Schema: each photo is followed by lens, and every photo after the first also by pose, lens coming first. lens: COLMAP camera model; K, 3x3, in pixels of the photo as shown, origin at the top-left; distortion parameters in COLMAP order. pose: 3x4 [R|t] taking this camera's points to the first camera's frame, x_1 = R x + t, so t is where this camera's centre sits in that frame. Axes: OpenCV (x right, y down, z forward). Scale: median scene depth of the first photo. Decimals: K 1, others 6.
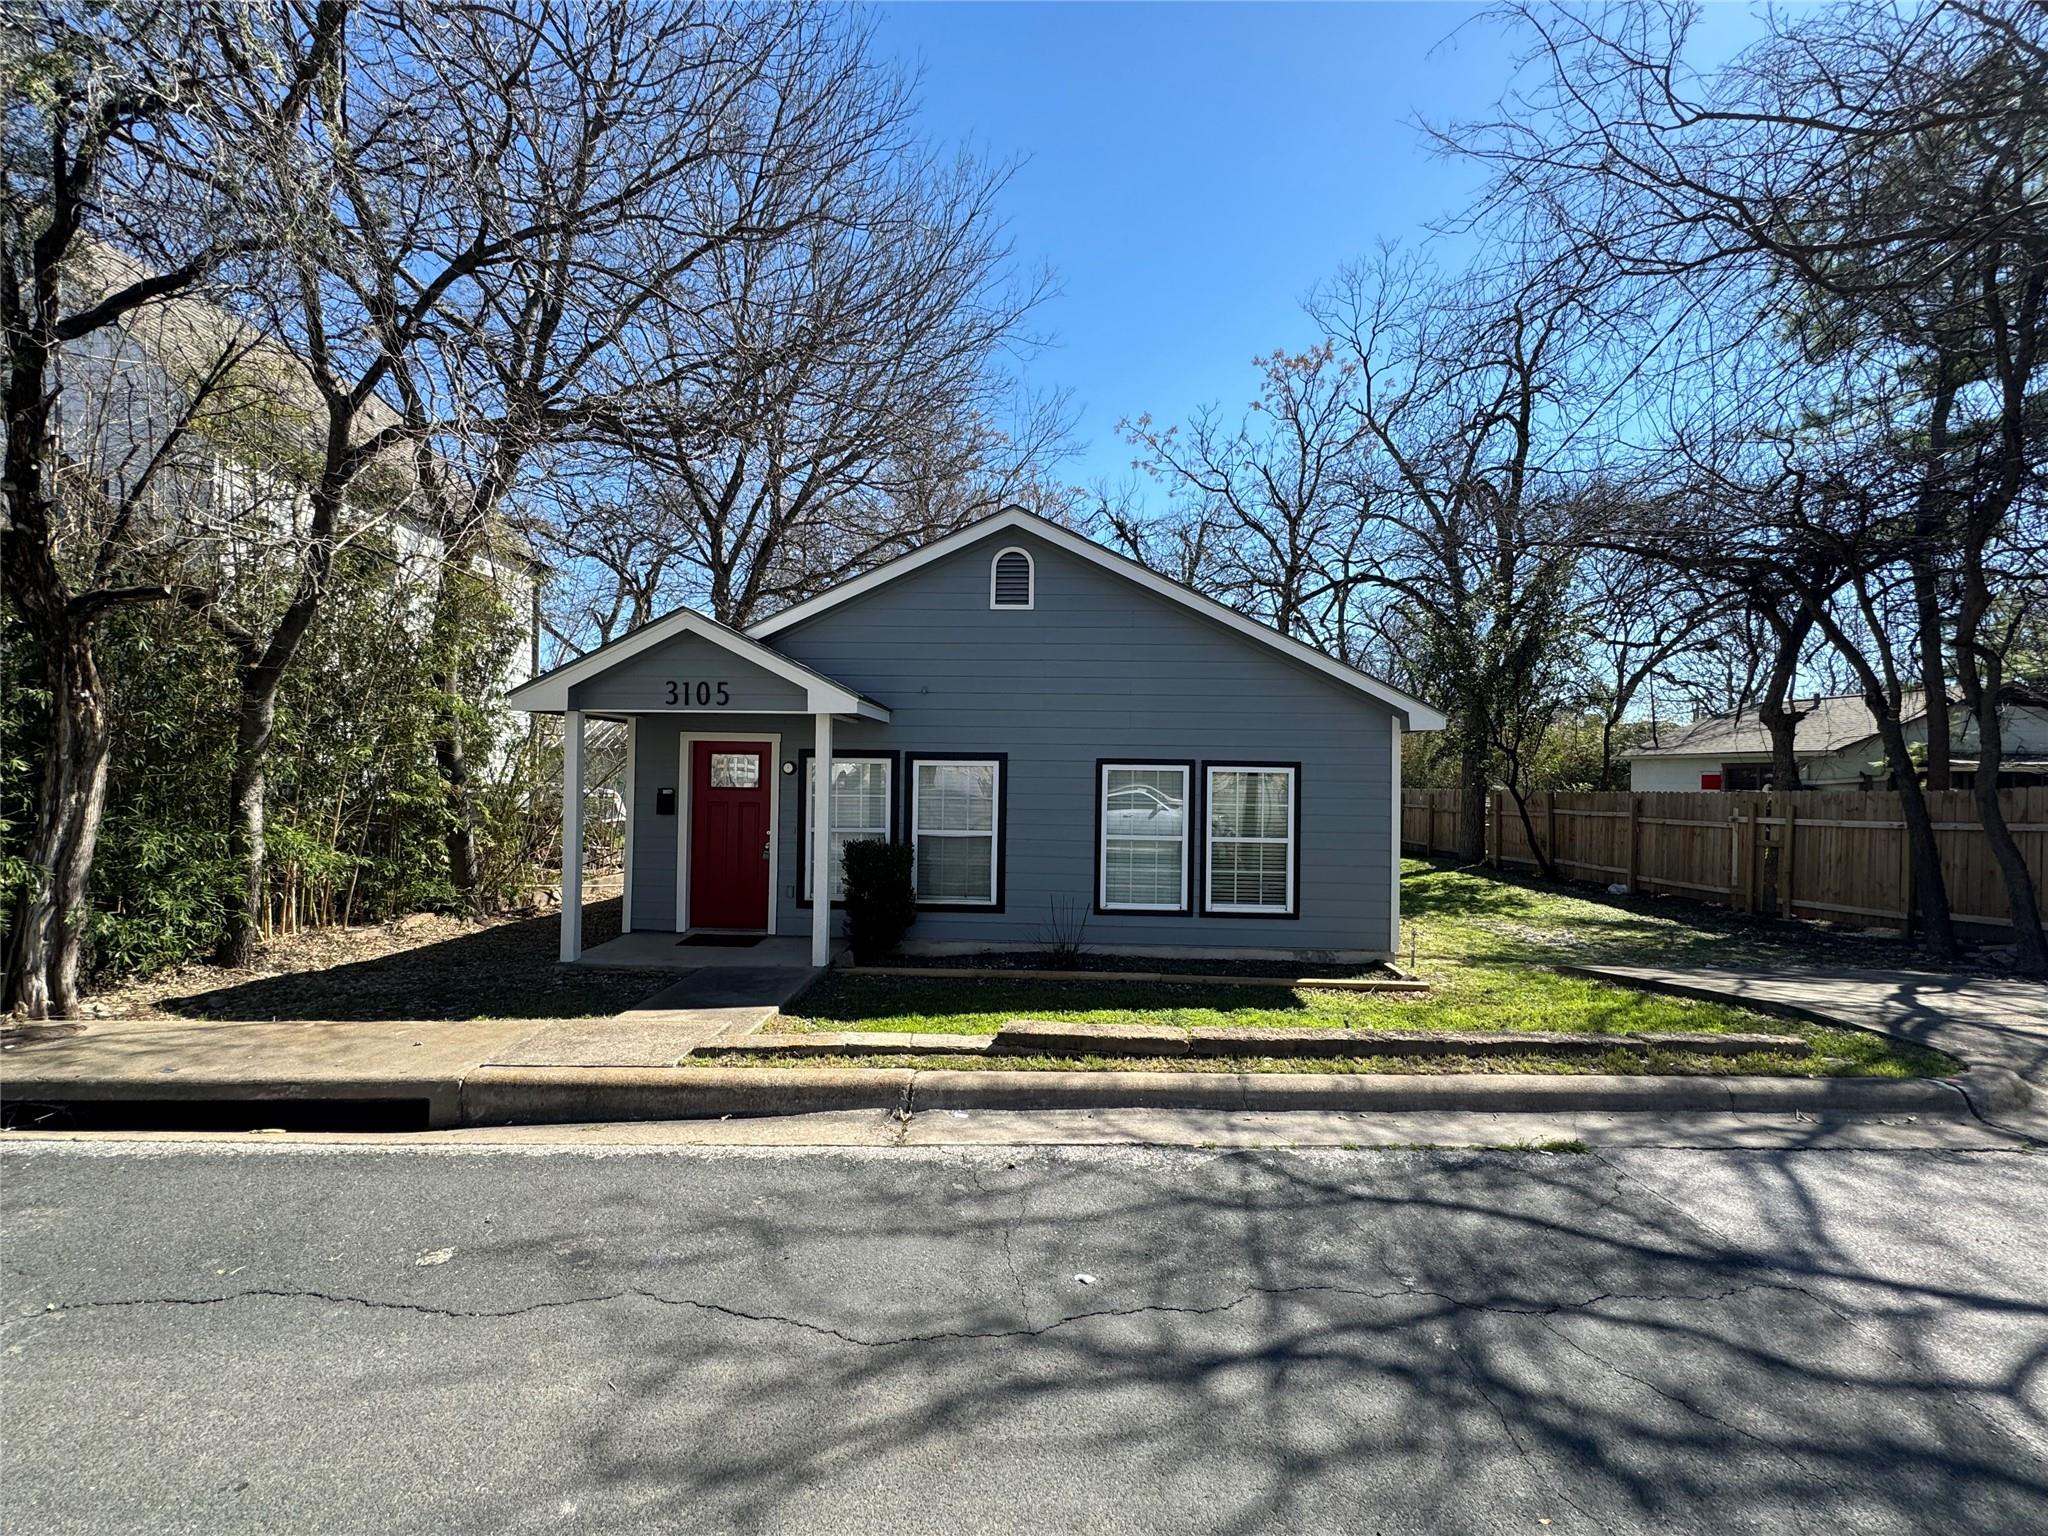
lens RADIAL K [[820.6, 0, 1023.4], [0, 820.6, 764.0], [0, 0, 1]] dist [0.002896, 0.000818]
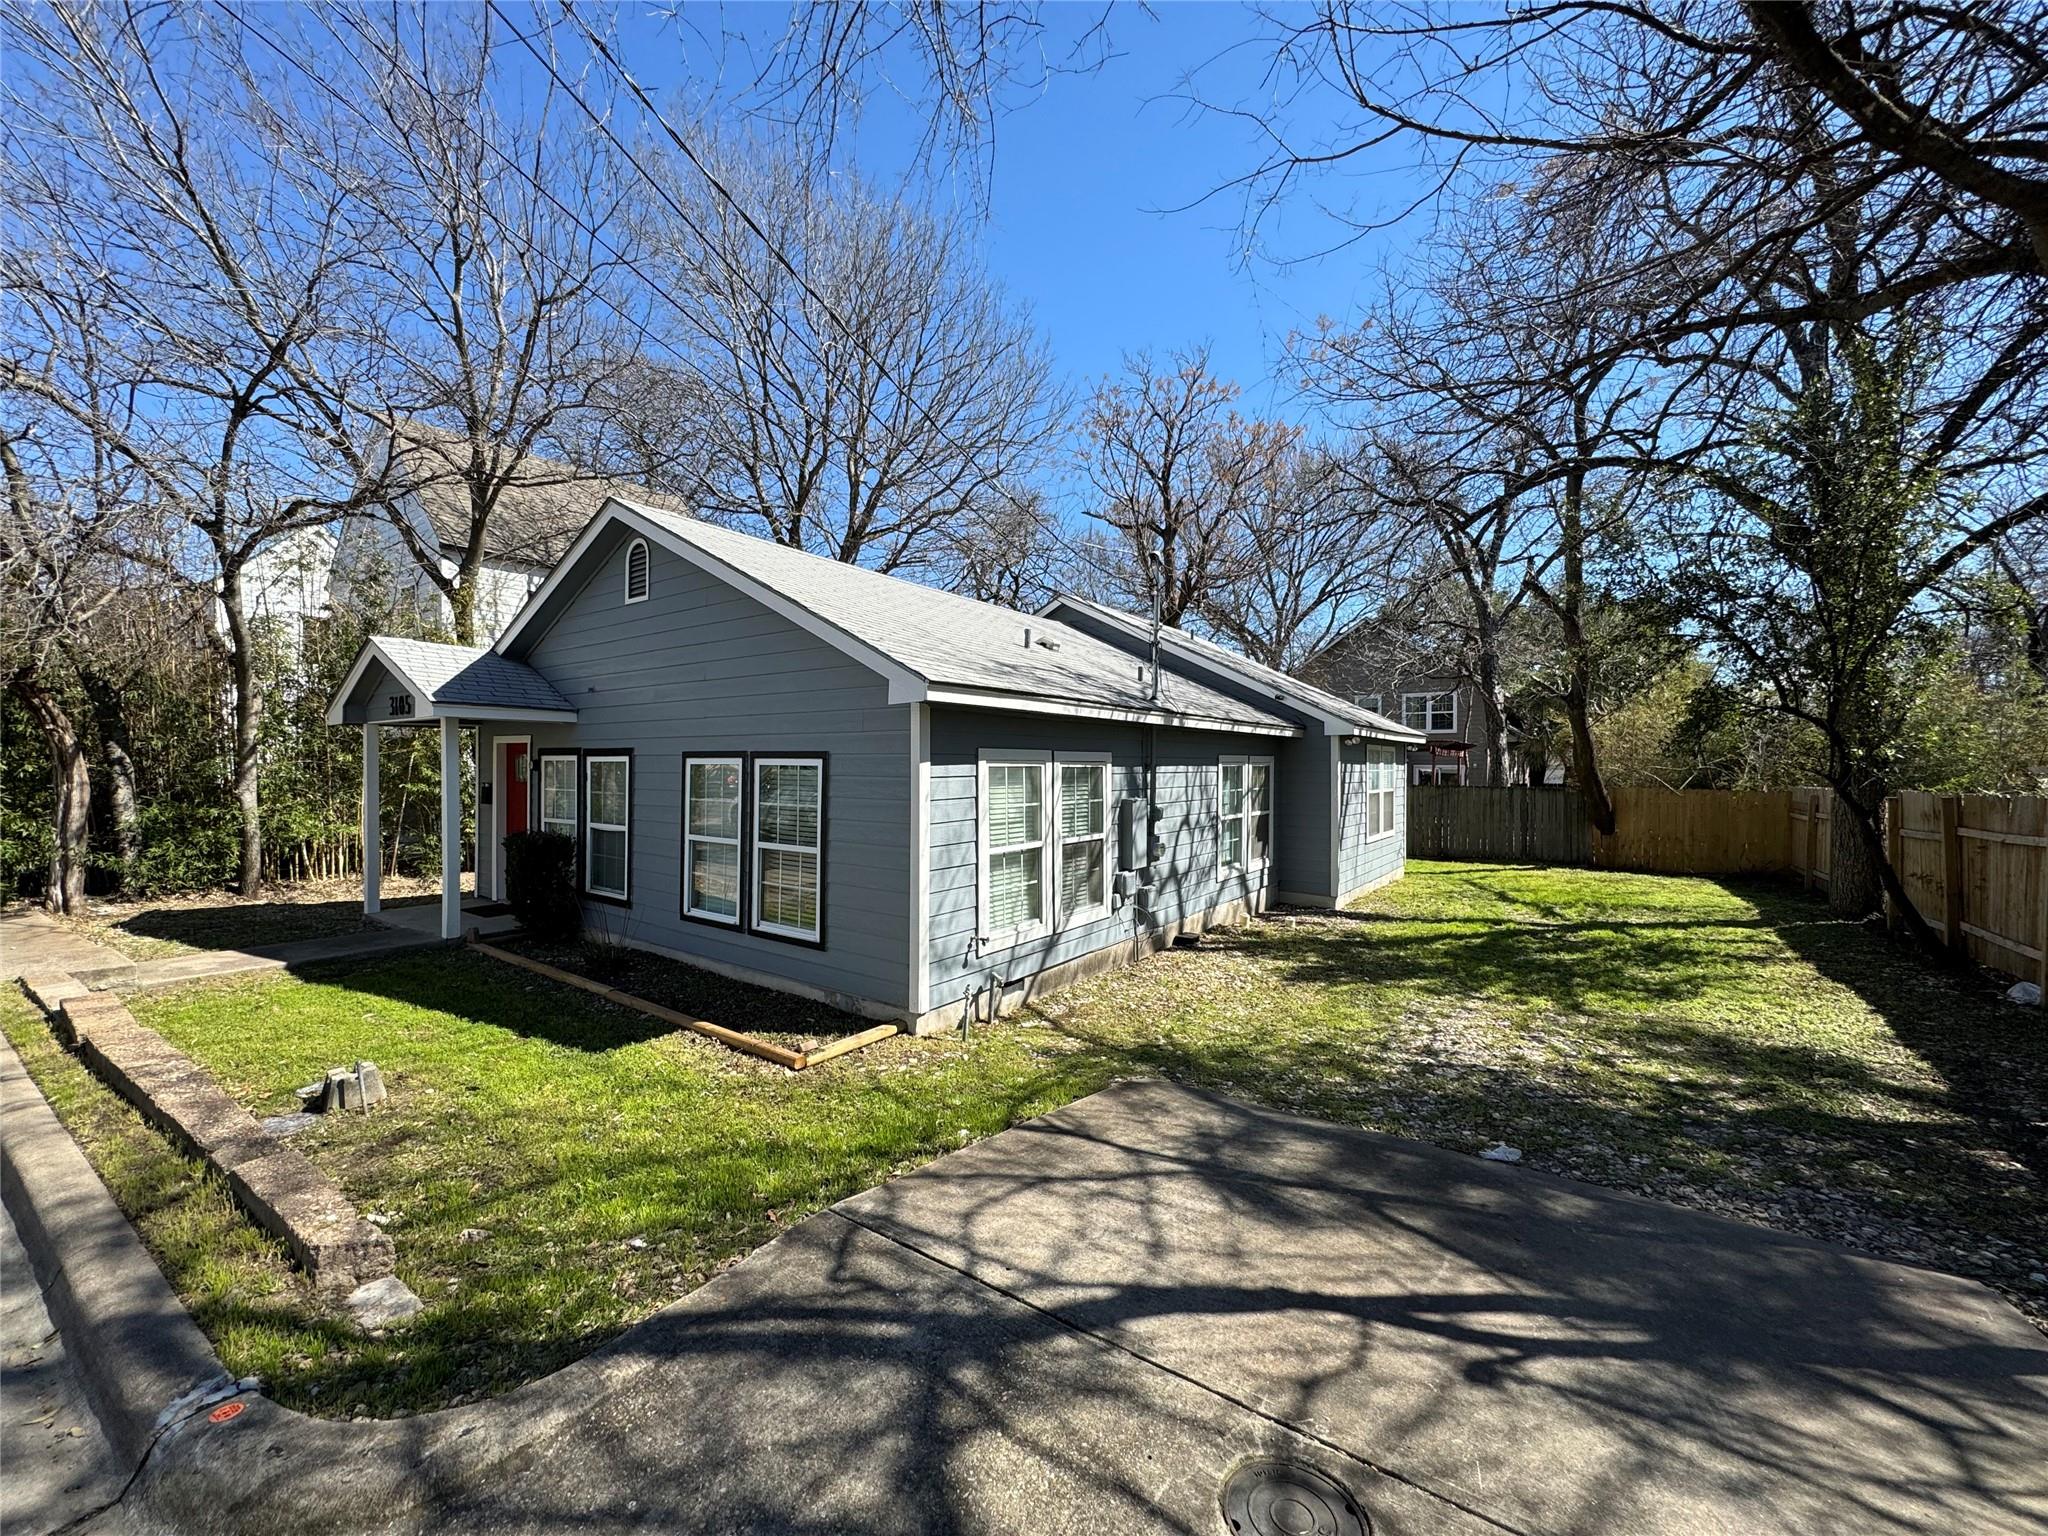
lens RADIAL K [[820.6, 0, 1024.1], [0, 820.6, 761.9], [0, 0, 1]] dist [0.002896, 0.000818]
pose [[0.824573, -0.011907, -0.565631, 0.938975], [0.007671, 0.999922, -0.009866, 0.017111], [0.565704, 0.003796, 0.824599, 0.457740]]
